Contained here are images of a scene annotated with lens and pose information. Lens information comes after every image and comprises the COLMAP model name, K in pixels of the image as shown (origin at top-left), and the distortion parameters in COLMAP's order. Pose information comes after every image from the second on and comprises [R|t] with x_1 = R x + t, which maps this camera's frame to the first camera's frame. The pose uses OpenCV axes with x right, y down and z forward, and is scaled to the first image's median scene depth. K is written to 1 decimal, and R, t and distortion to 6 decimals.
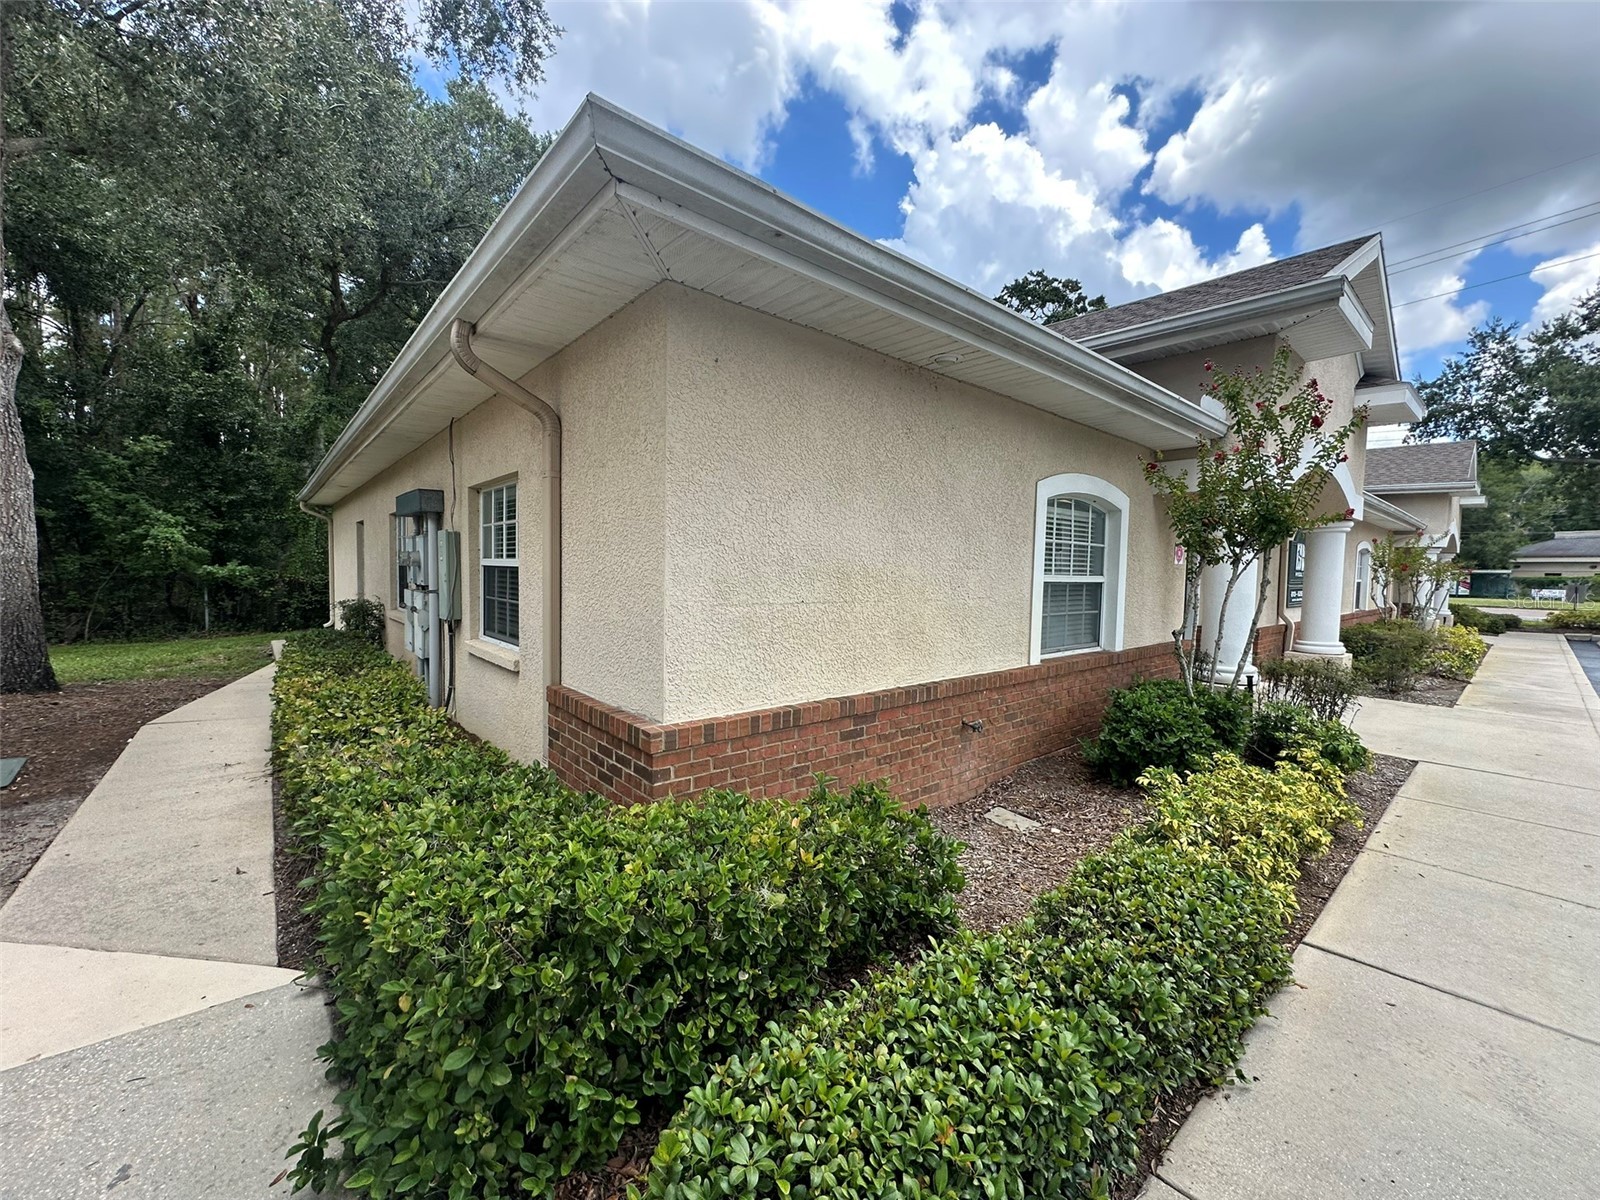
lens RADIAL K [[636.8, 0, 800.6], [0, 636.8, 598.8], [0, 0, 1]] dist [-0.006306, -0.000227]
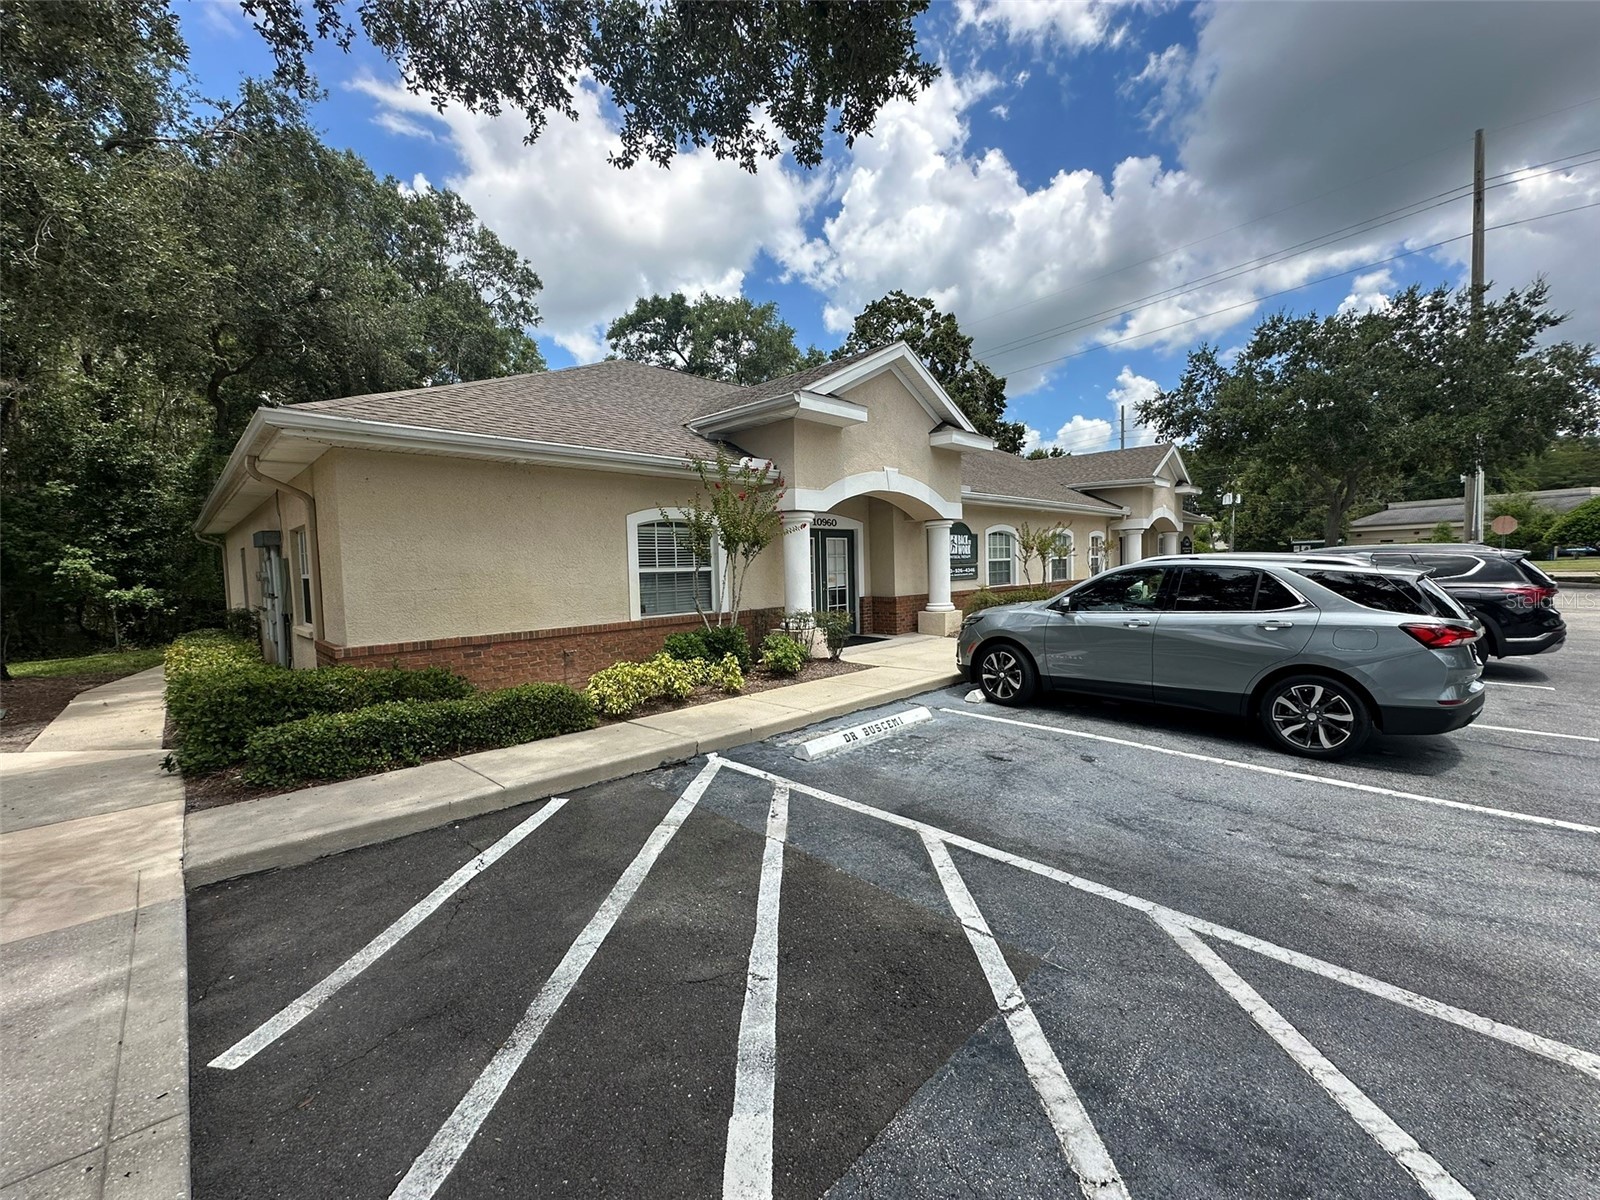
lens RADIAL K [[636.8, 0, 800.3], [0, 636.8, 600.5], [0, 0, 1]] dist [-0.006306, -0.000227]
pose [[0.995953, -0.050555, 0.074314, 0.228579], [0.049973, 0.998704, 0.009665, 0.017927], [-0.074706, -0.005912, 0.997188, -0.249914]]
